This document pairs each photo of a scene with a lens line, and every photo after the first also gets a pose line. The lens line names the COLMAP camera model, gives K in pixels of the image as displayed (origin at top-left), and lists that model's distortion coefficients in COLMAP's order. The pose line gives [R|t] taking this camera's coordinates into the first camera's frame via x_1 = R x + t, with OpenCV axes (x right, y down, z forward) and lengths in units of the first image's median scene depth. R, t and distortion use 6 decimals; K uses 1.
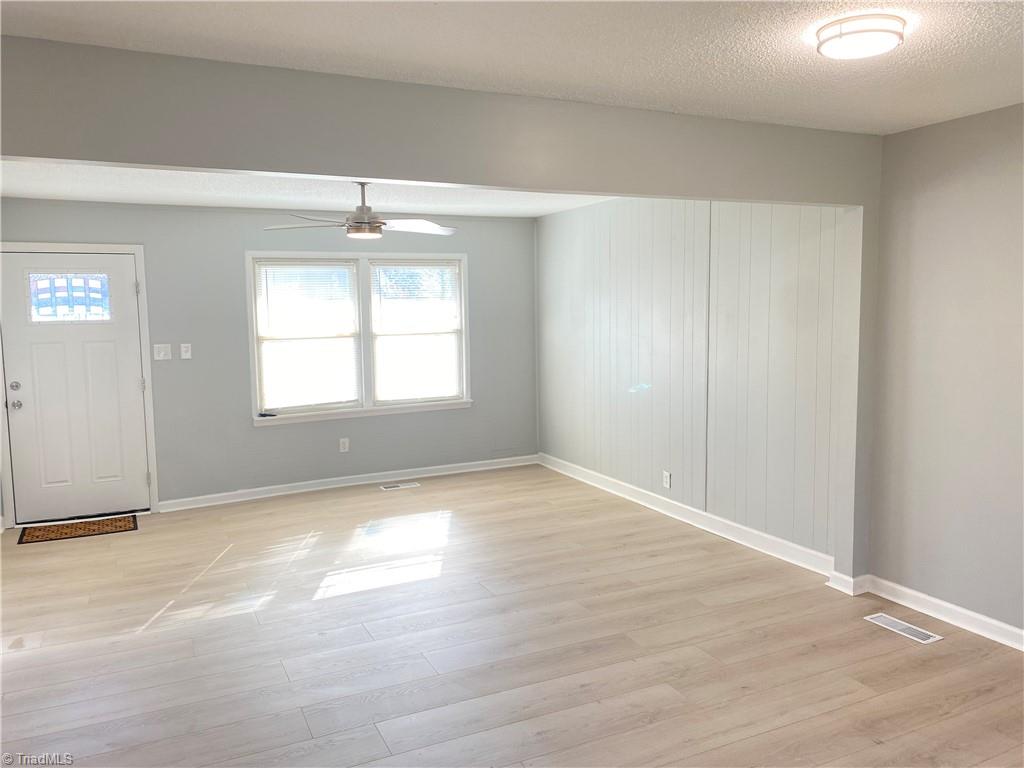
lens RADIAL K [[781.7, 0, 517.9], [0, 781.7, 370.7], [0, 0, 1]] dist [0.054979, -0.069078]
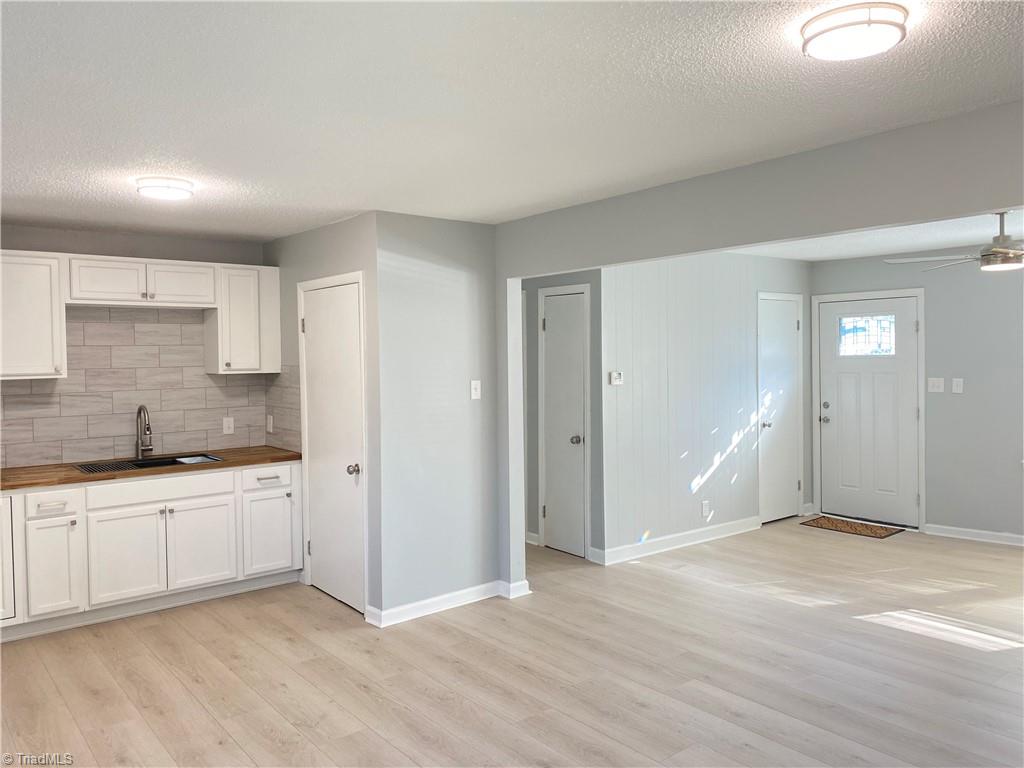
lens RADIAL K [[781.7, 0, 517.9], [0, 781.7, 370.7], [0, 0, 1]] dist [0.054979, -0.069078]
pose [[0.234190, 0.032590, -0.971644, 0.489935], [-0.068290, 0.997521, 0.016998, -0.023988], [0.969789, 0.062373, 0.235835, 0.203130]]
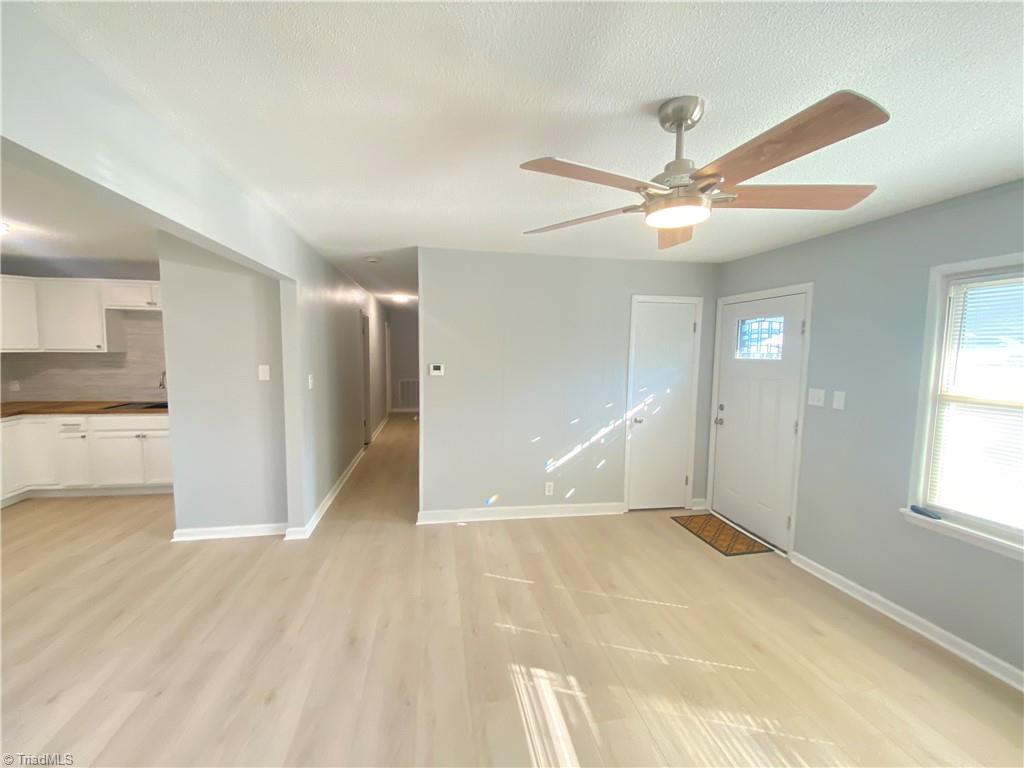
lens RADIAL K [[414.7, 0, 512.8], [0, 414.7, 386.6], [0, 0, 1]] dist [0.032999, -0.026377]
pose [[-0.267394, 0.095471, -0.958846, 0.112402], [-0.090420, 0.988203, 0.123610, -0.067704], [0.959336, 0.119751, -0.255607, 0.834100]]
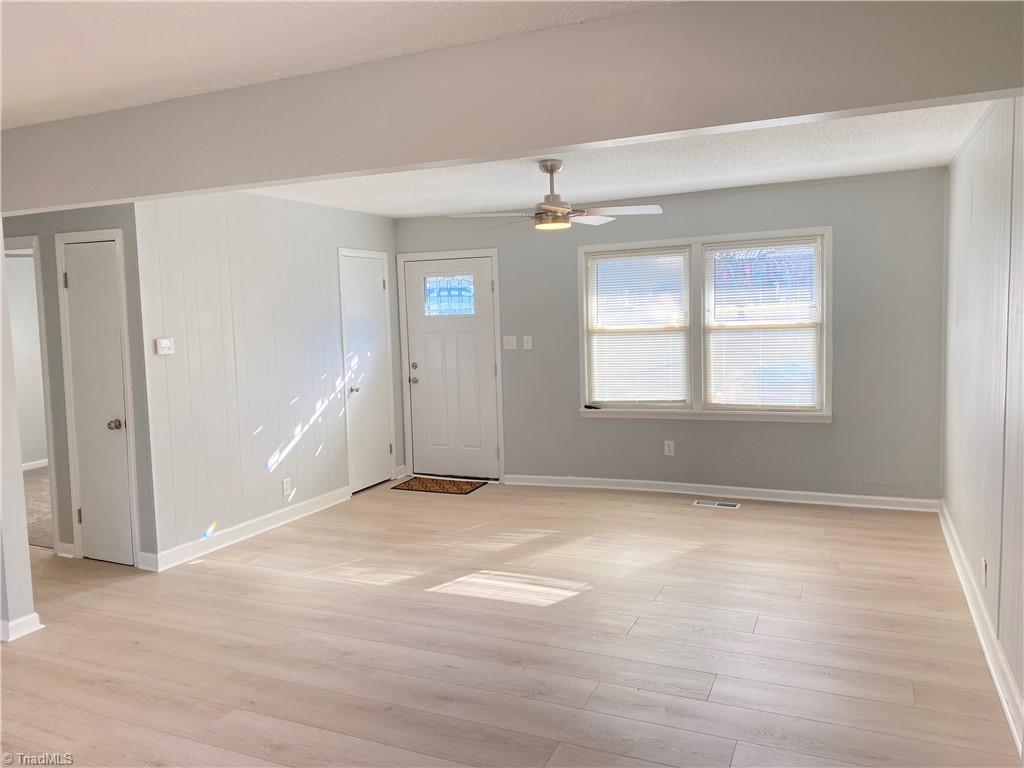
lens RADIAL K [[774.3, 0, 505.7], [0, 774.3, 367.4], [0, 0, 1]] dist [0.065216, -0.080236]
pose [[0.636678, 0.055622, -0.769121, 0.418065], [-0.041977, 0.998416, 0.037456, -0.030708], [0.769986, 0.008438, 0.638005, 0.311835]]
